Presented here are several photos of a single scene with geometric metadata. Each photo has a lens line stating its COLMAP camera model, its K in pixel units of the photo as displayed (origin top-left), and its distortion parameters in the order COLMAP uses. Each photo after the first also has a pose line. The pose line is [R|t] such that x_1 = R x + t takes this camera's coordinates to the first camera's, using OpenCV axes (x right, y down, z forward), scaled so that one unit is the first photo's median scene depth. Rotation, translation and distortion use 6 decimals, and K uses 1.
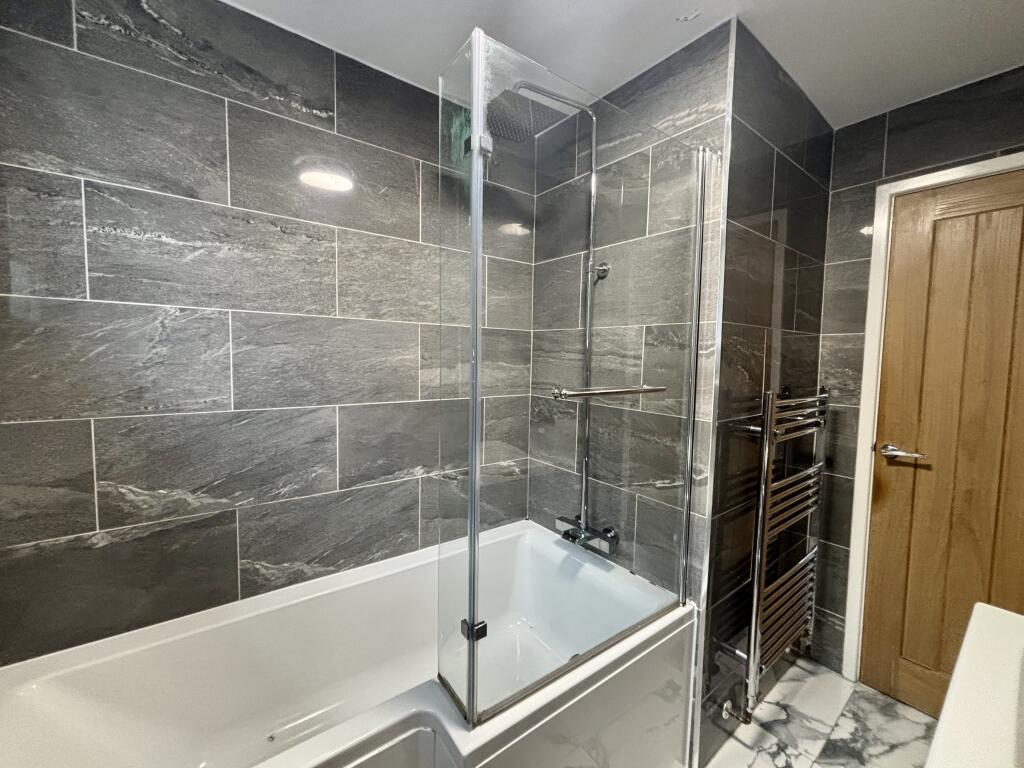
lens RADIAL K [[410.2, 0, 513.4], [0, 410.2, 382.2], [0, 0, 1]] dist [-0.001148, -0.000240]
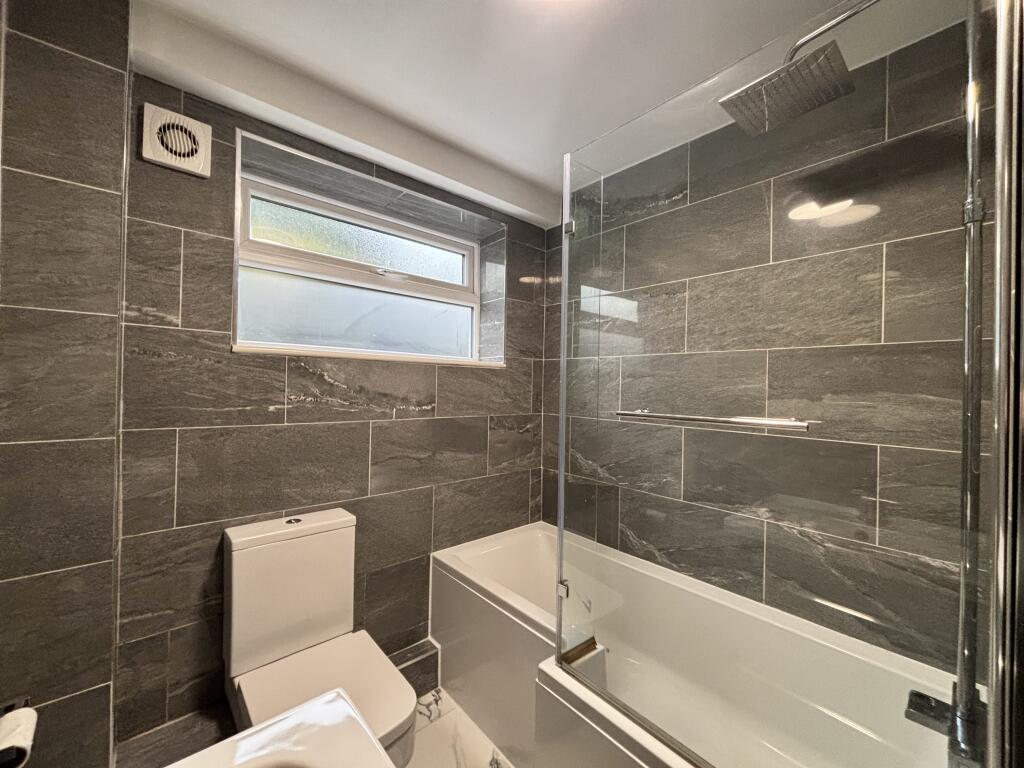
lens RADIAL K [[410.2, 0, 513.4], [0, 410.2, 382.2], [0, 0, 1]] dist [-0.001148, -0.000240]
pose [[0.076961, -0.025737, -0.996702, 0.695980], [-0.081444, 0.996164, -0.032012, 0.005580], [0.993702, 0.083639, 0.074569, 0.403114]]
